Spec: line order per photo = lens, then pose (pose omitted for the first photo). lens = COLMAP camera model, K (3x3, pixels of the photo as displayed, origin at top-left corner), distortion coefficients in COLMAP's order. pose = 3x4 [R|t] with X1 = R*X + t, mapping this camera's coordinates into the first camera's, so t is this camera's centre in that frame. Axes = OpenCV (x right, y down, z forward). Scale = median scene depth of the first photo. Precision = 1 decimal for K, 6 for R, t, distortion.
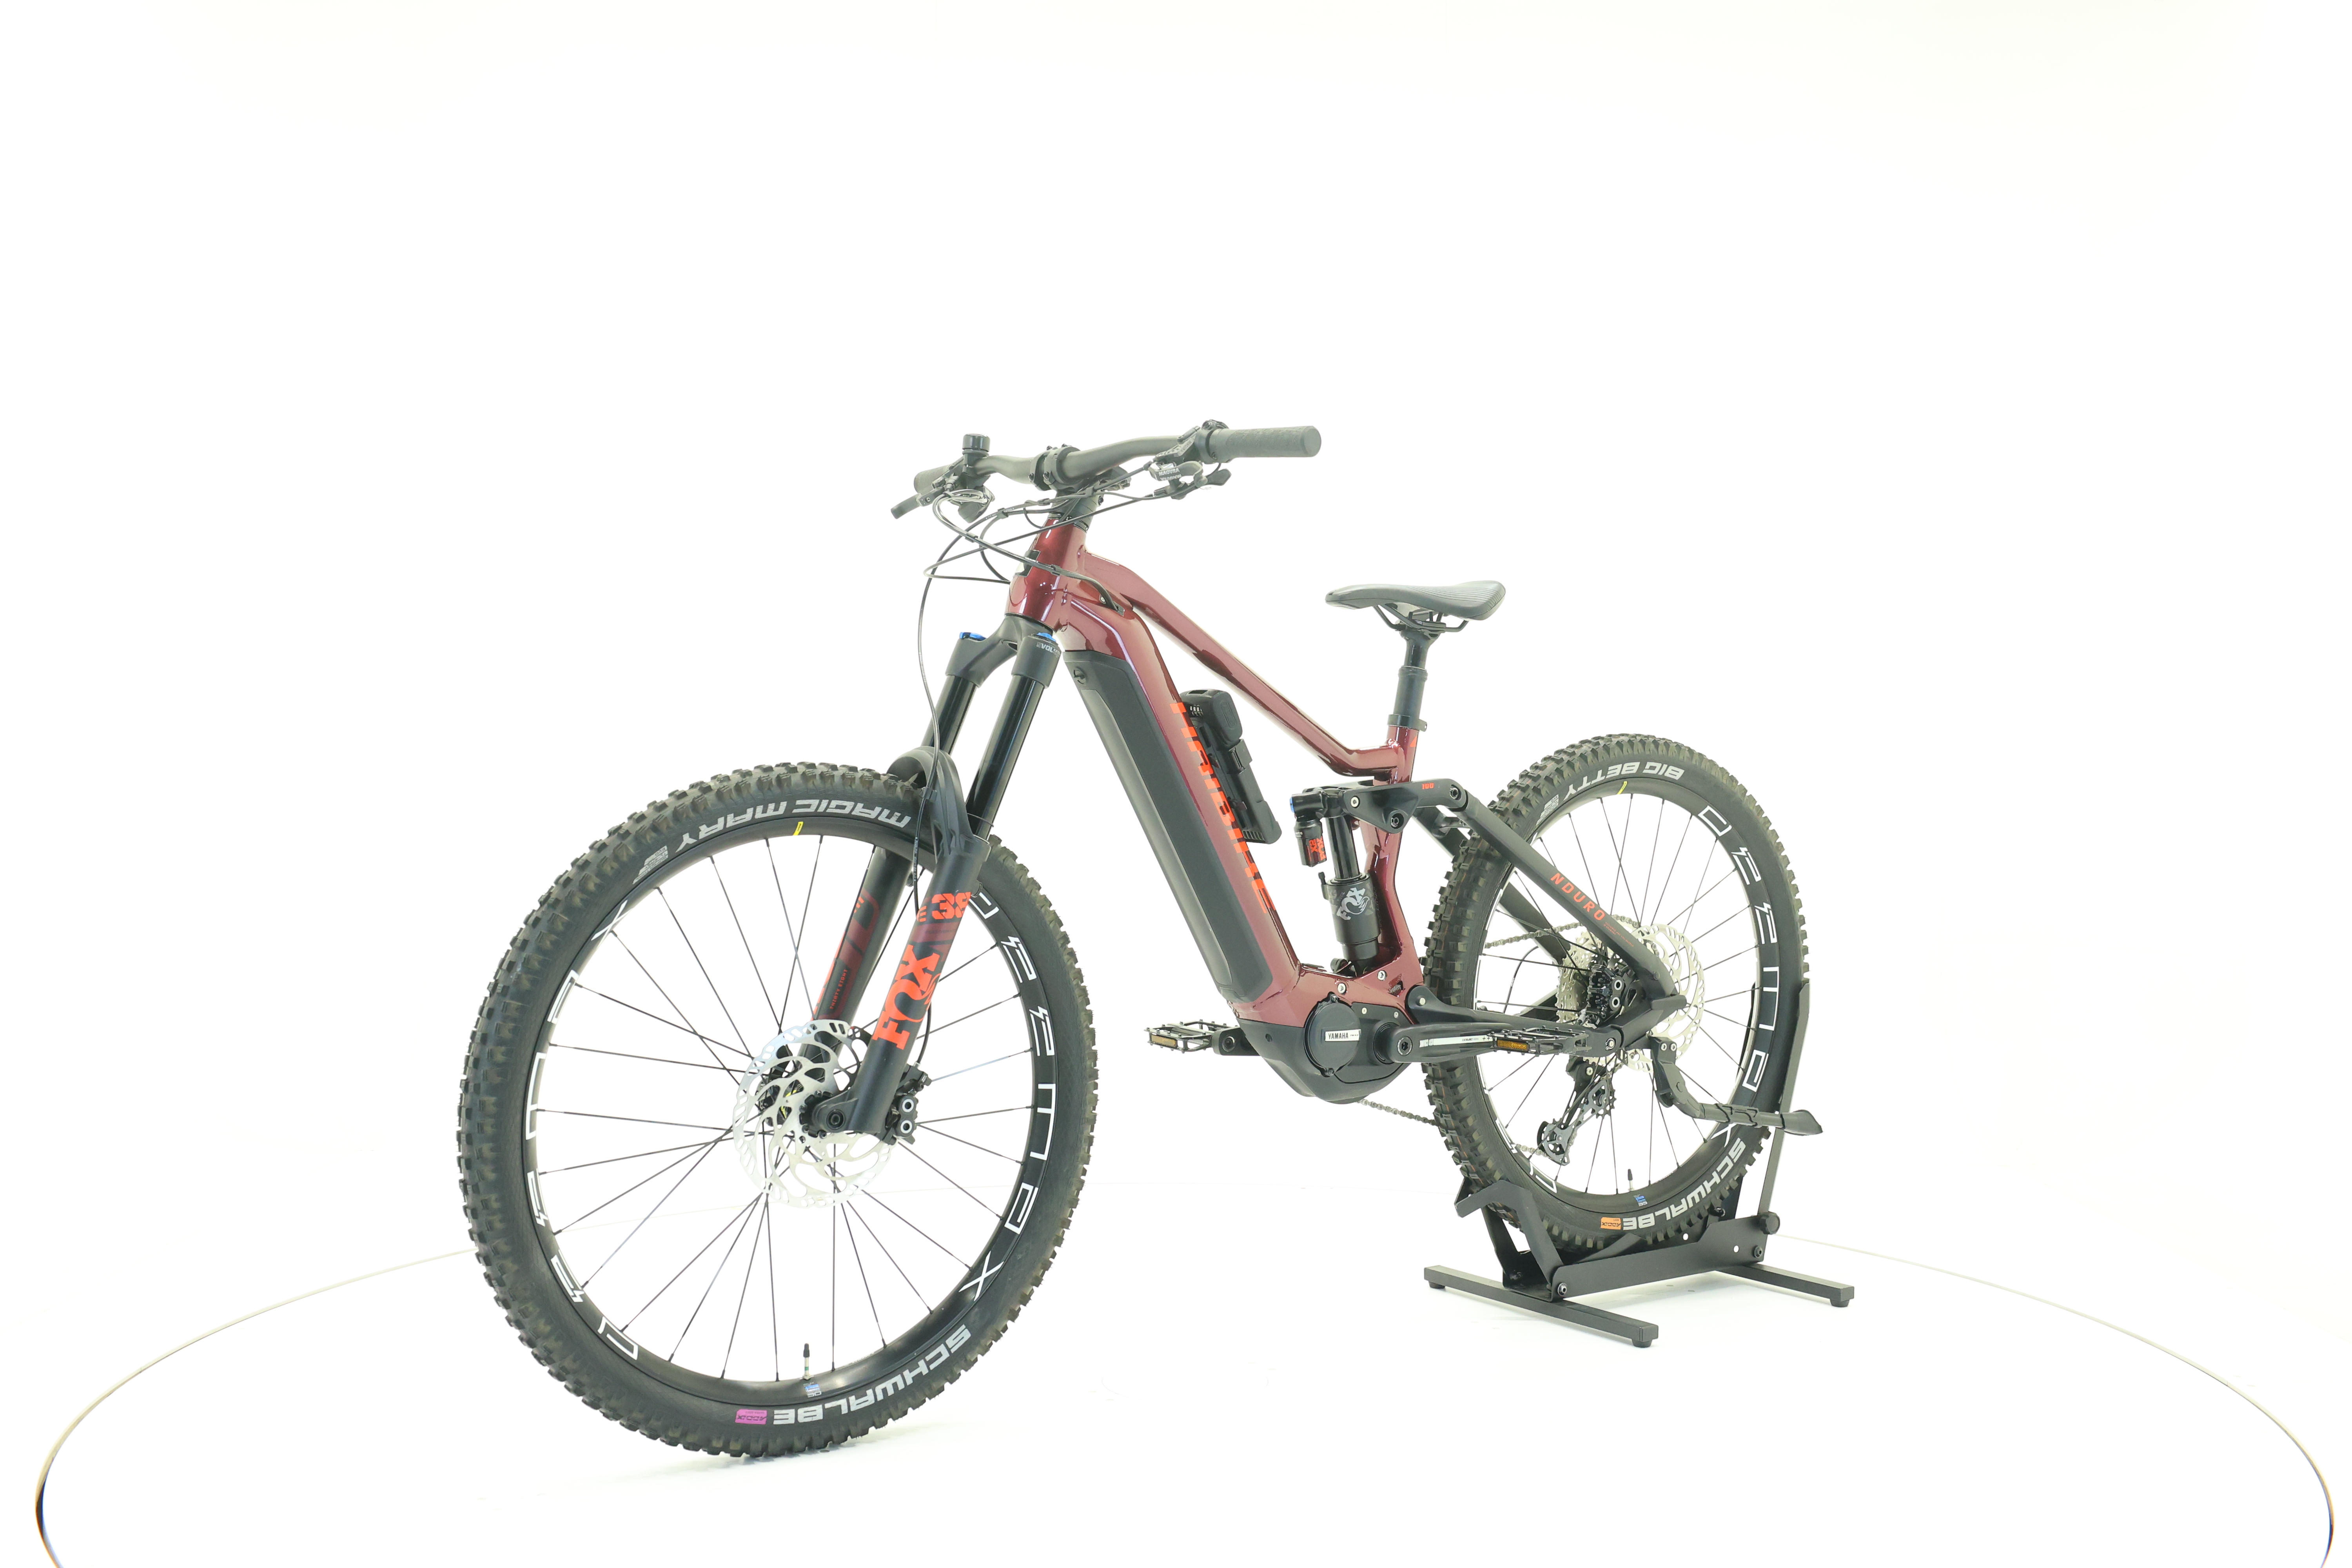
lens RADIAL K [[2464.9, 0, 1176.0], [0, 2464.9, 784.0], [0, 0, 1]] dist [0.005526, 0.002958]
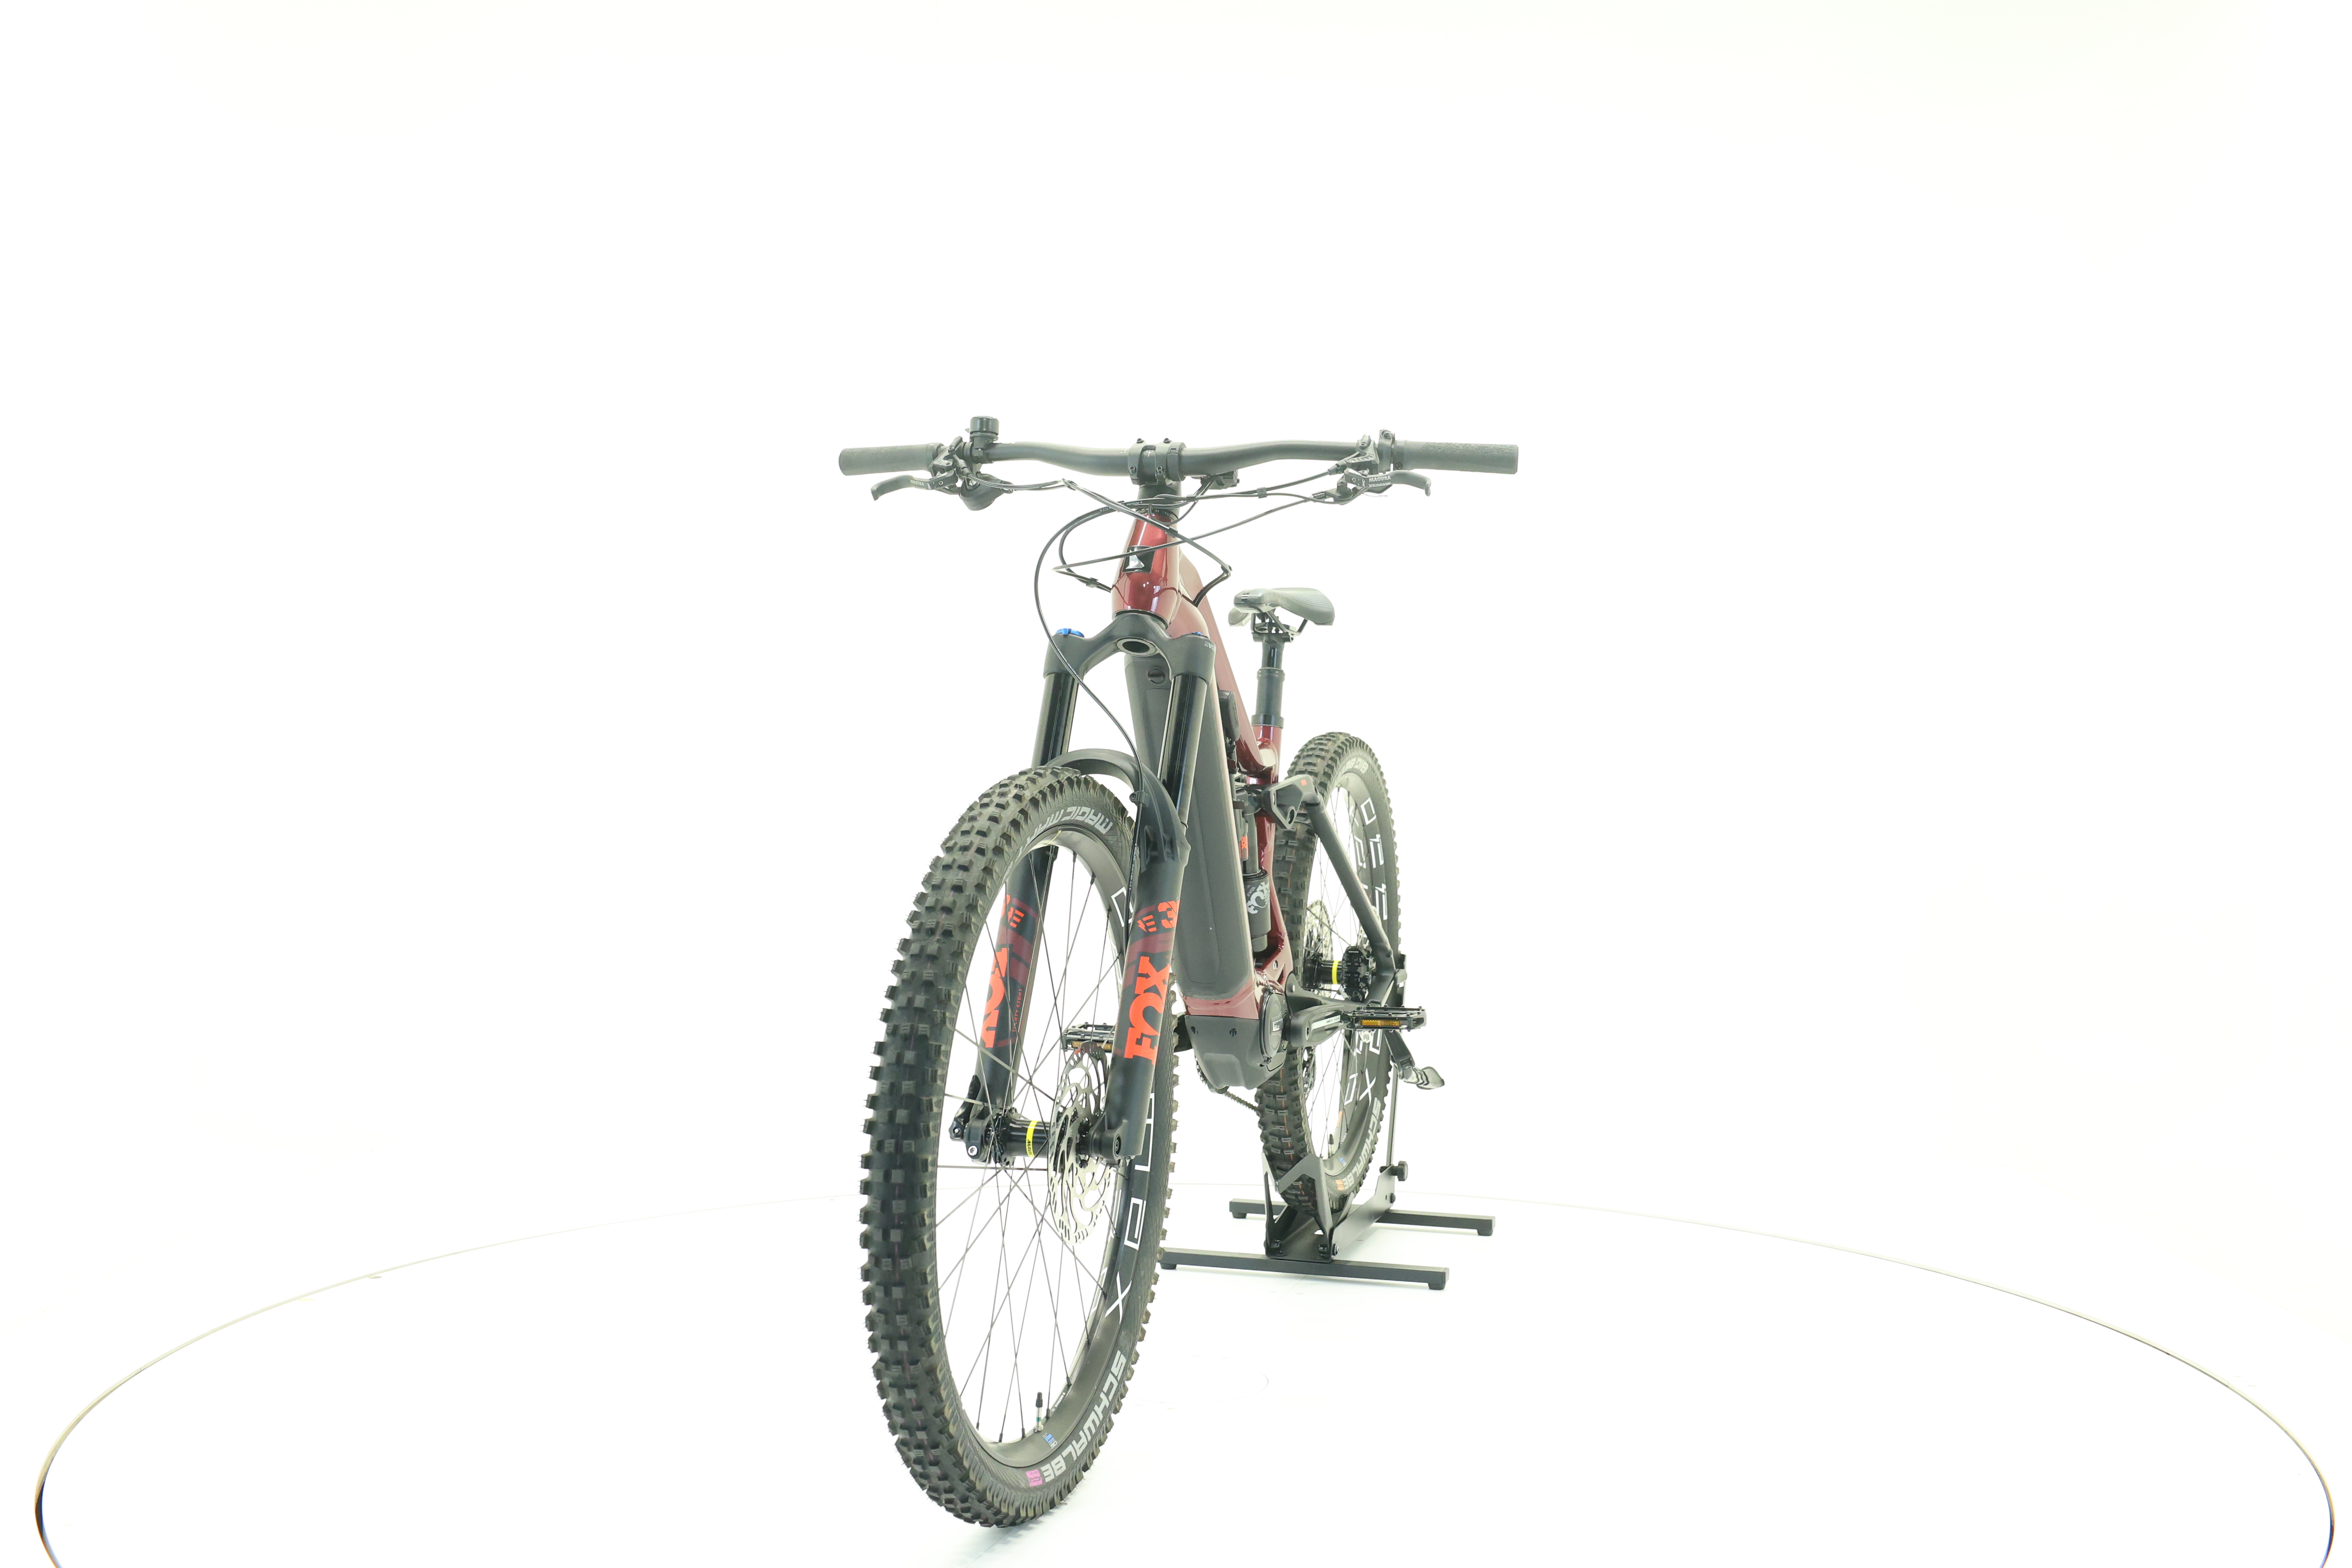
lens RADIAL K [[2464.9, 0, 1176.0], [0, 2464.9, 784.0], [0, 0, 1]] dist [0.005526, 0.002958]
pose [[0.799918, -0.015912, 0.599898, -0.579981], [0.013201, 0.999873, 0.008919, -0.008725], [-0.599964, 0.000785, 0.800027, 0.196558]]
